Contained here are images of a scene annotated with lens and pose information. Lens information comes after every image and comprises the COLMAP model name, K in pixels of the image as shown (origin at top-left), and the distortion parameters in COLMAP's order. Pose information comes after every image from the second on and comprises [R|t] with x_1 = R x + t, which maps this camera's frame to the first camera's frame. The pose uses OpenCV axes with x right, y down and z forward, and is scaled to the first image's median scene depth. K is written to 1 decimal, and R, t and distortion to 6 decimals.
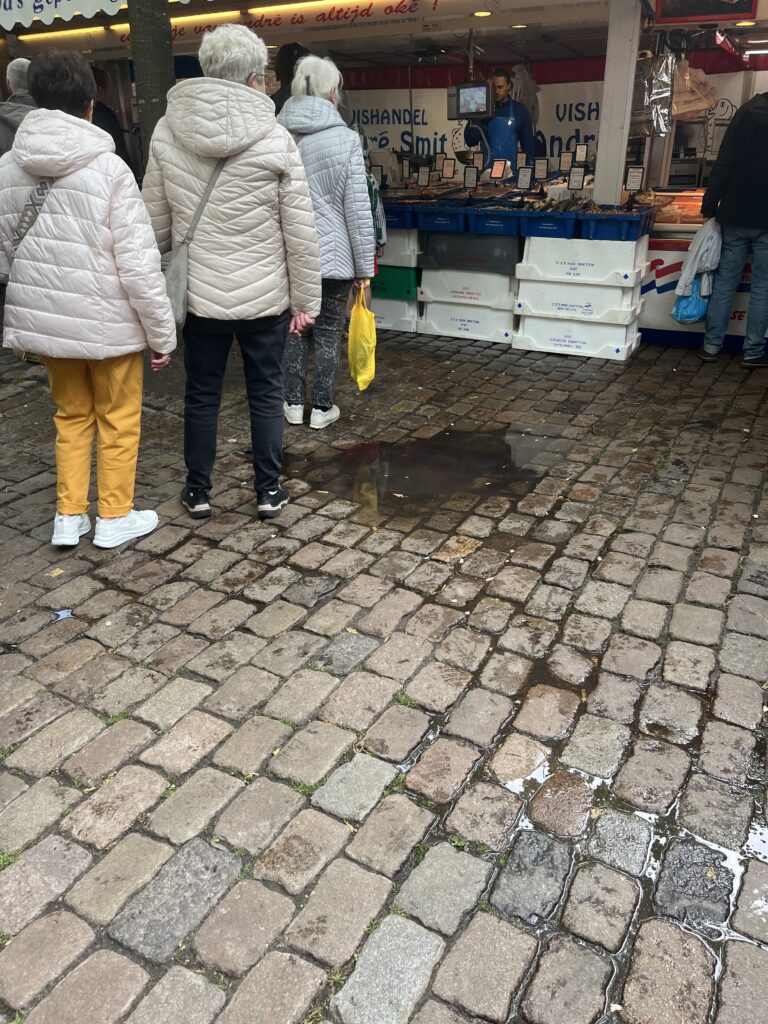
lens RADIAL K [[766.0, 0, 388.6], [0, 766.0, 513.9], [0, 0, 1]] dist [0.057762, -0.076051]
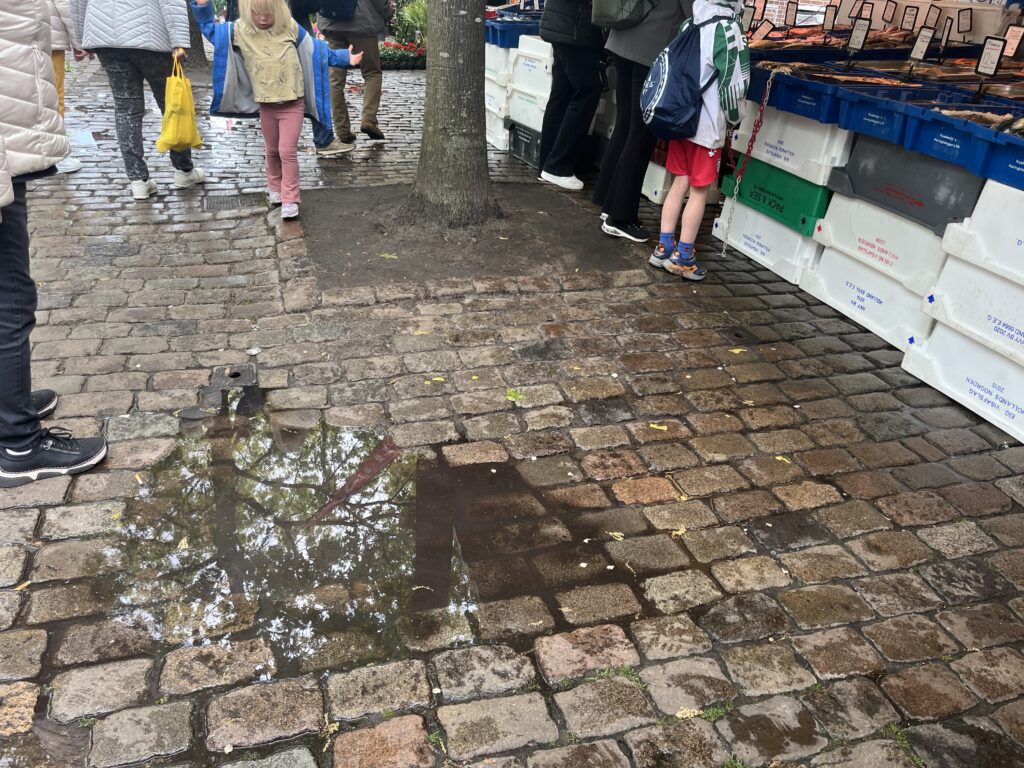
lens RADIAL K [[766.0, 0, 513.5], [0, 766.0, 381.4], [0, 0, 1]] dist [0.057762, -0.076051]
pose [[0.717322, 0.375917, -0.586631, 0.297917], [-0.362501, 0.920392, 0.146534, -0.191464], [0.595015, 0.107543, 0.796487, 0.408266]]
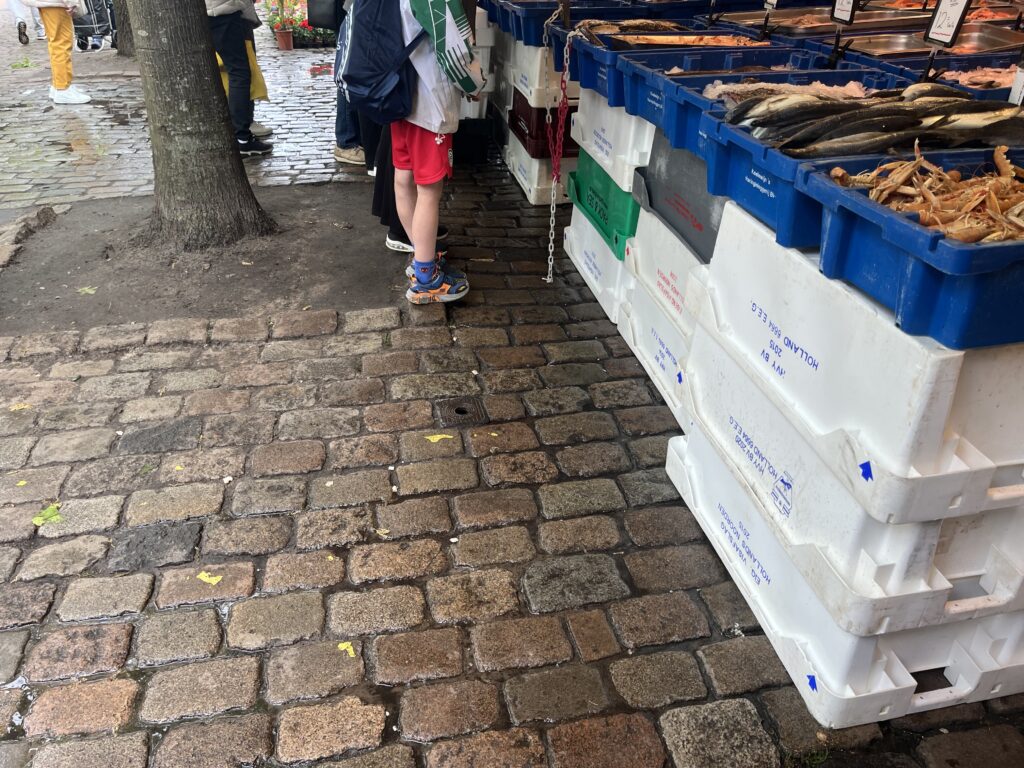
lens RADIAL K [[766.0, 0, 510.0], [0, 766.0, 383.8], [0, 0, 1]] dist [0.057762, -0.076051]
pose [[0.622812, 0.404688, -0.669577, 0.356856], [-0.344586, 0.910238, 0.229624, -0.320789], [0.702400, 0.087715, 0.706357, 0.697444]]
